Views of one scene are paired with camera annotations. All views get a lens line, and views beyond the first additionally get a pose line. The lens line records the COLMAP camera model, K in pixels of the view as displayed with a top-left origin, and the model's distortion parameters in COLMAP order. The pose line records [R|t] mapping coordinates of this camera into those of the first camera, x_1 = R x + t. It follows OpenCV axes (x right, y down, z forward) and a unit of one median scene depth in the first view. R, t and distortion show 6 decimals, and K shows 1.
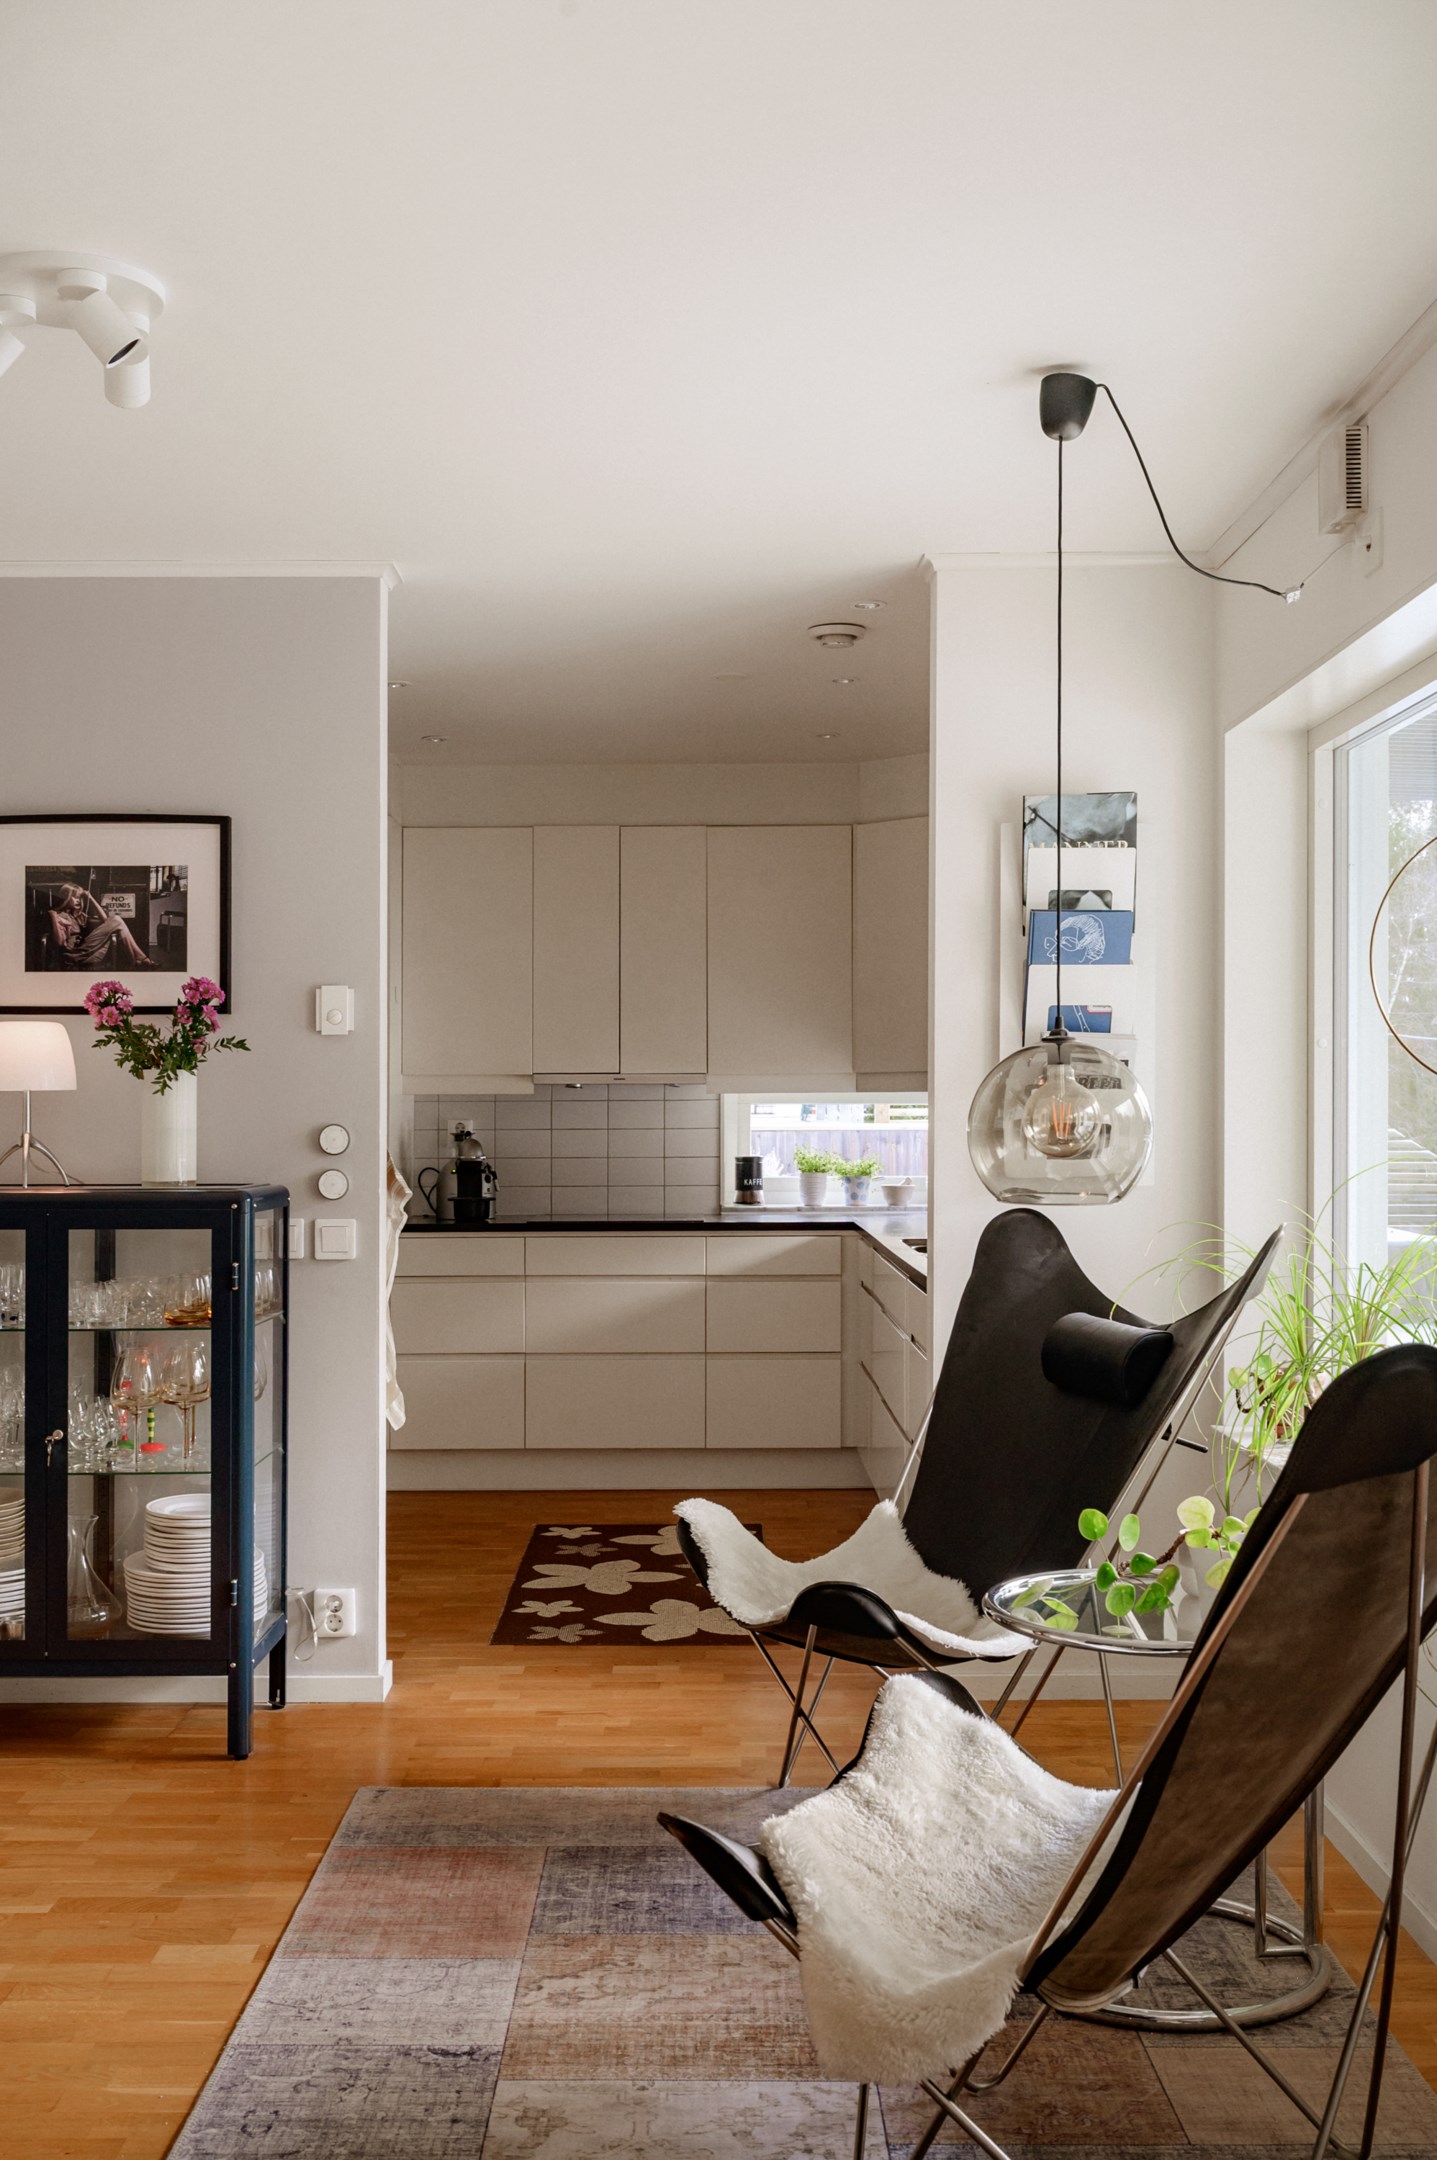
lens RADIAL K [[2165.2, 0, 707.5], [0, 2165.2, 1127.3], [0, 0, 1]] dist [-0.032197, 0.000000]
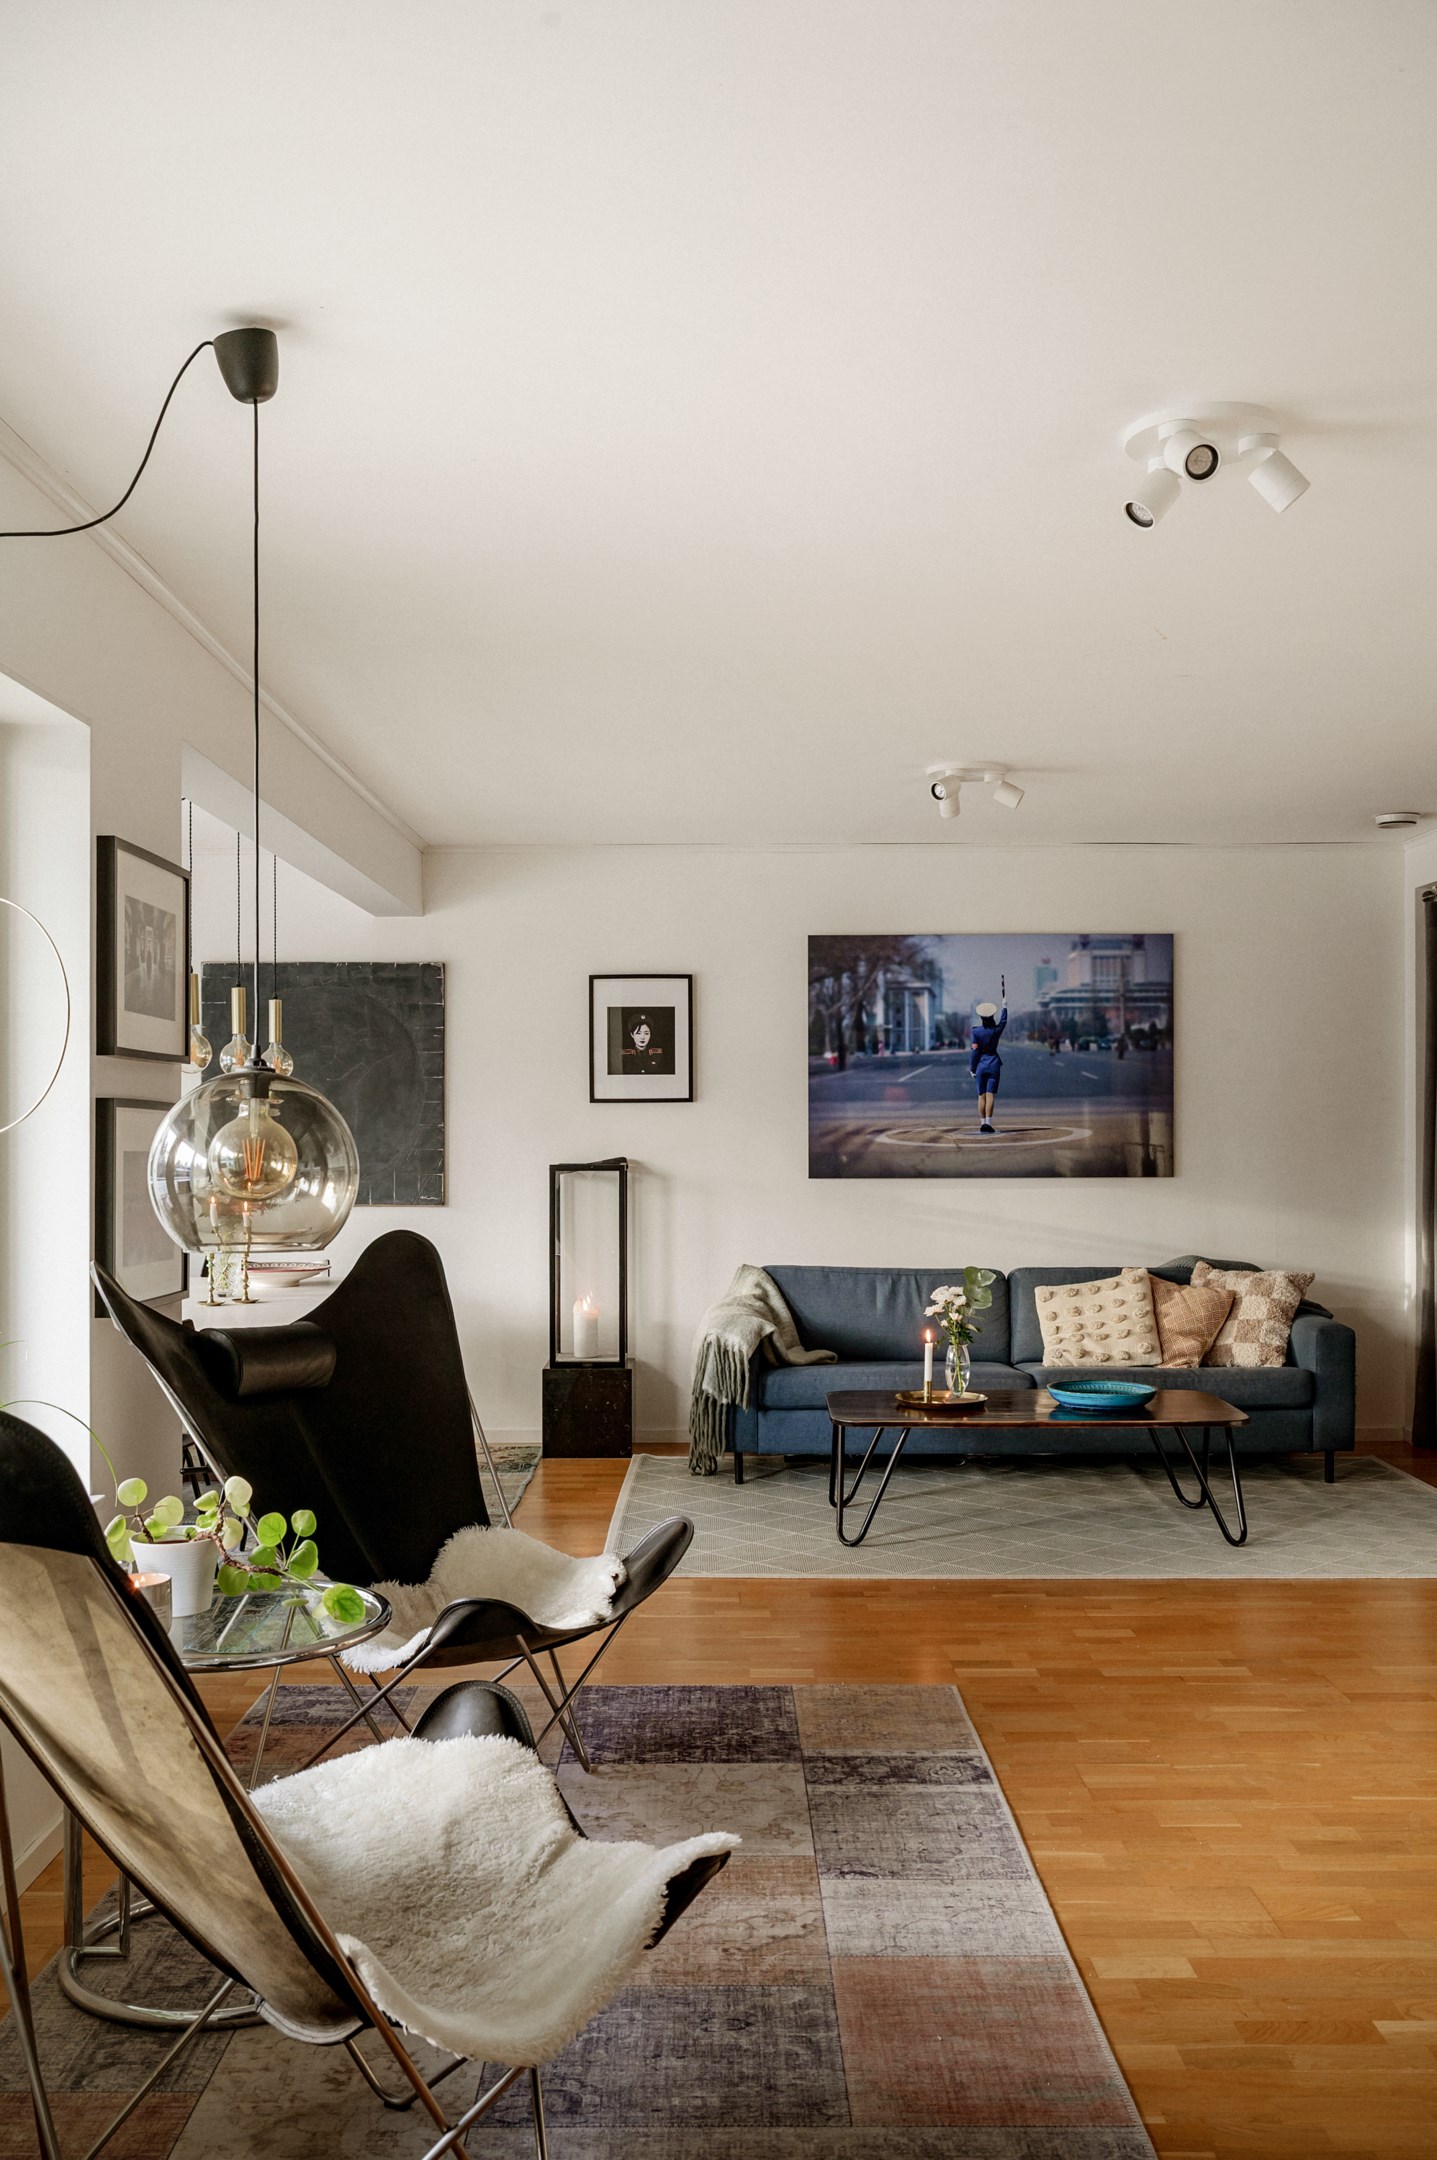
lens RADIAL K [[1911.2, 0, 717.9], [0, 1911.2, 1125.3], [0, 0, 1]] dist [0.002247, -0.009333]
pose [[-0.999976, 0.006949, -0.000063, -0.031590], [0.006948, 0.999949, 0.007318, -0.021657], [0.000114, 0.007318, -0.999973, 1.763265]]
